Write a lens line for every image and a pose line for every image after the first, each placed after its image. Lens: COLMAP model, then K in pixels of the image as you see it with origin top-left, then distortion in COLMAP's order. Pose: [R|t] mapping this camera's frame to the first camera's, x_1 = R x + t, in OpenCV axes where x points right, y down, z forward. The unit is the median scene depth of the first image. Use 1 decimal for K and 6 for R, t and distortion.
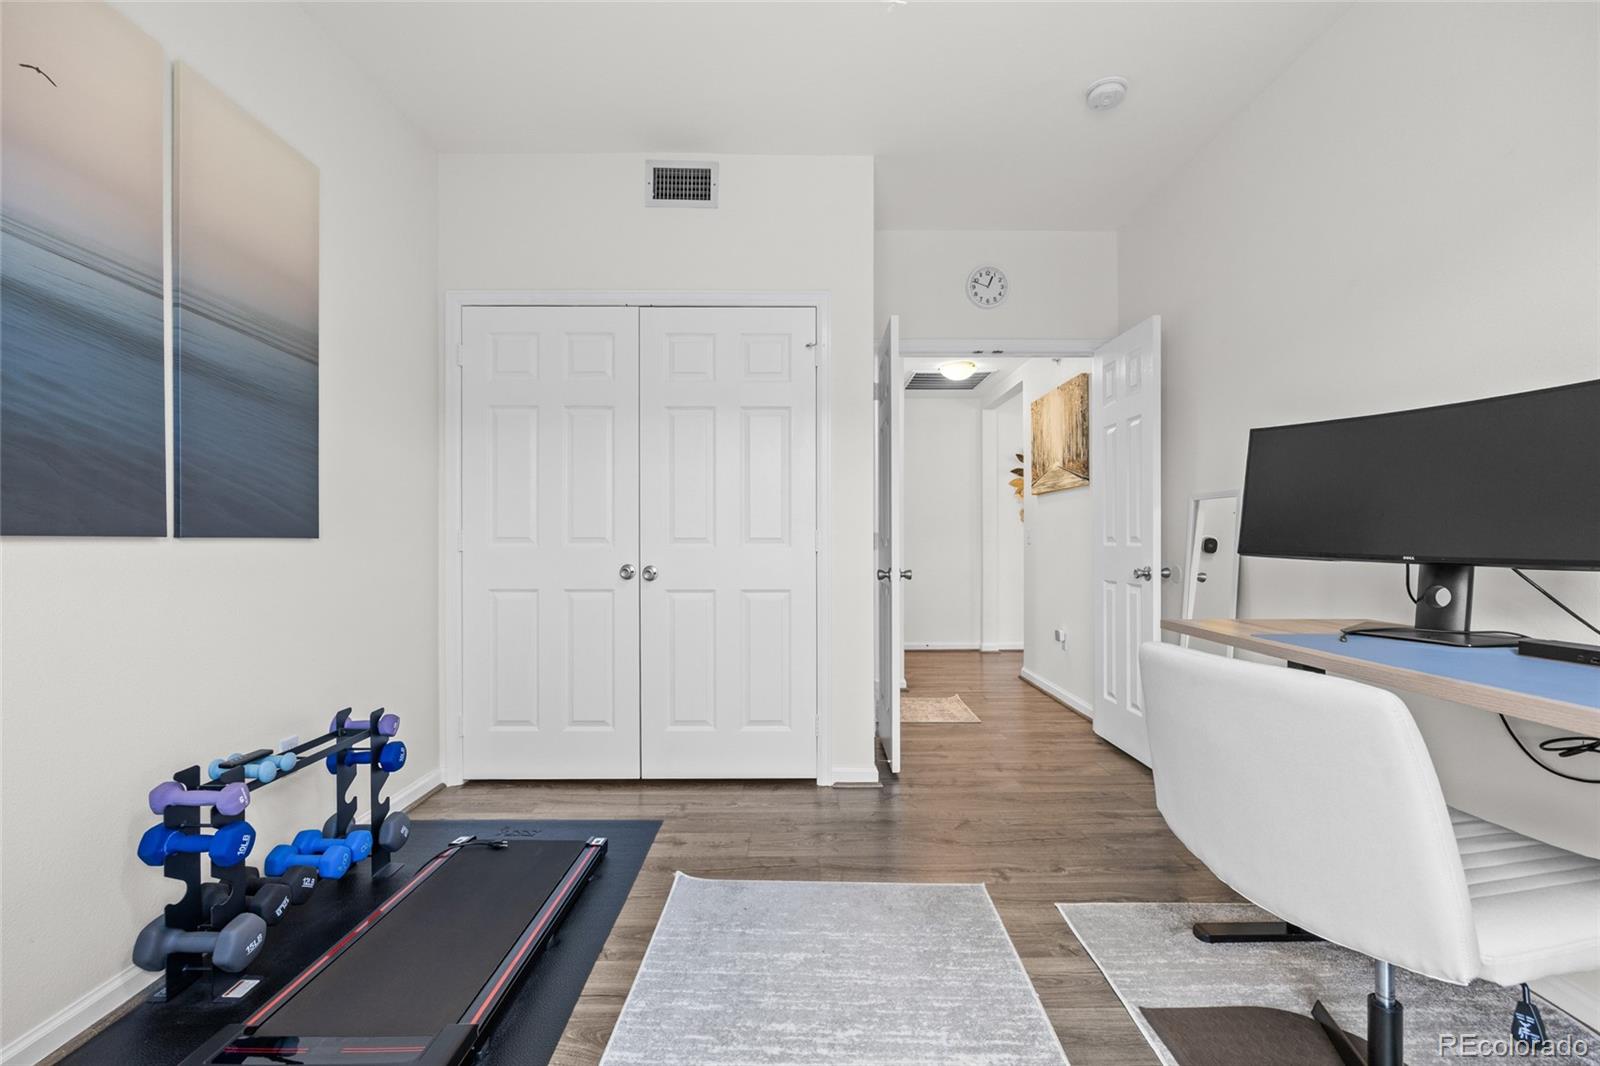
lens RADIAL K [[700.6, 0, 801.8], [0, 700.6, 529.8], [0, 0, 1]] dist [0.000211, 0.001062]
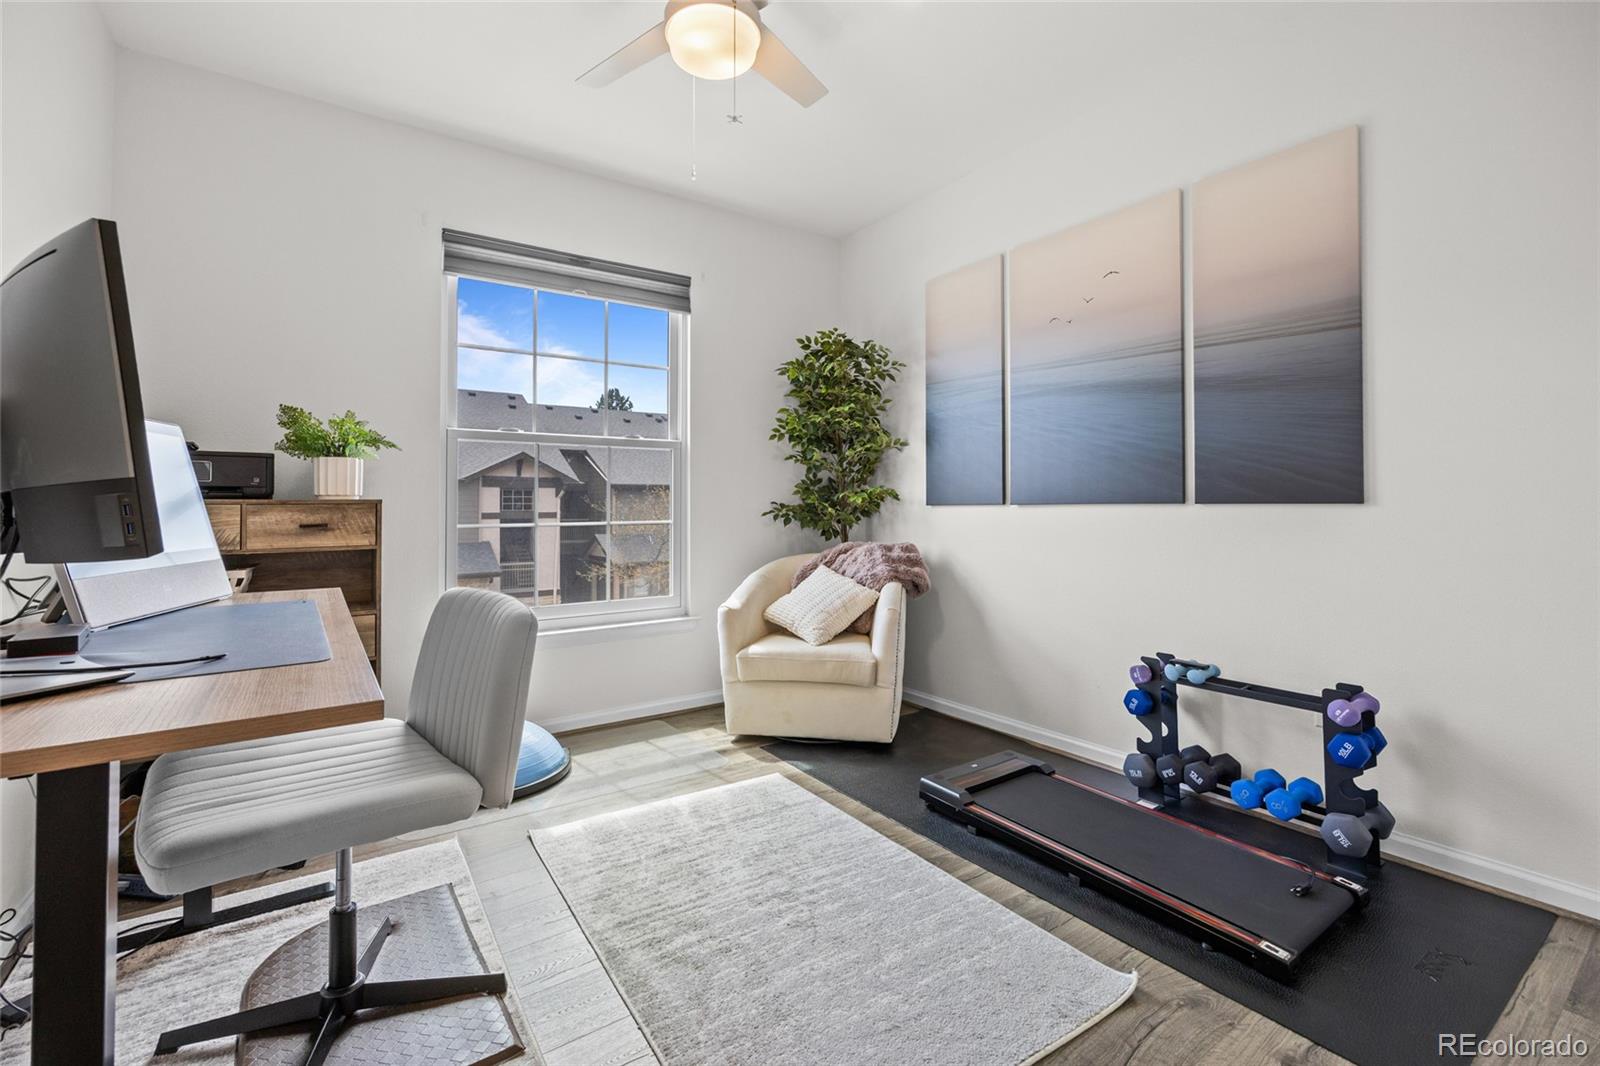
lens RADIAL K [[716.6, 0, 800.7], [0, 716.6, 494.7], [0, 0, 1]] dist [0.000216, 0.000660]
pose [[-0.817874, -0.007449, -0.575349, 0.637726], [0.000782, 0.999901, -0.014056, 0.012254], [0.575397, -0.011946, -0.817787, 1.709910]]
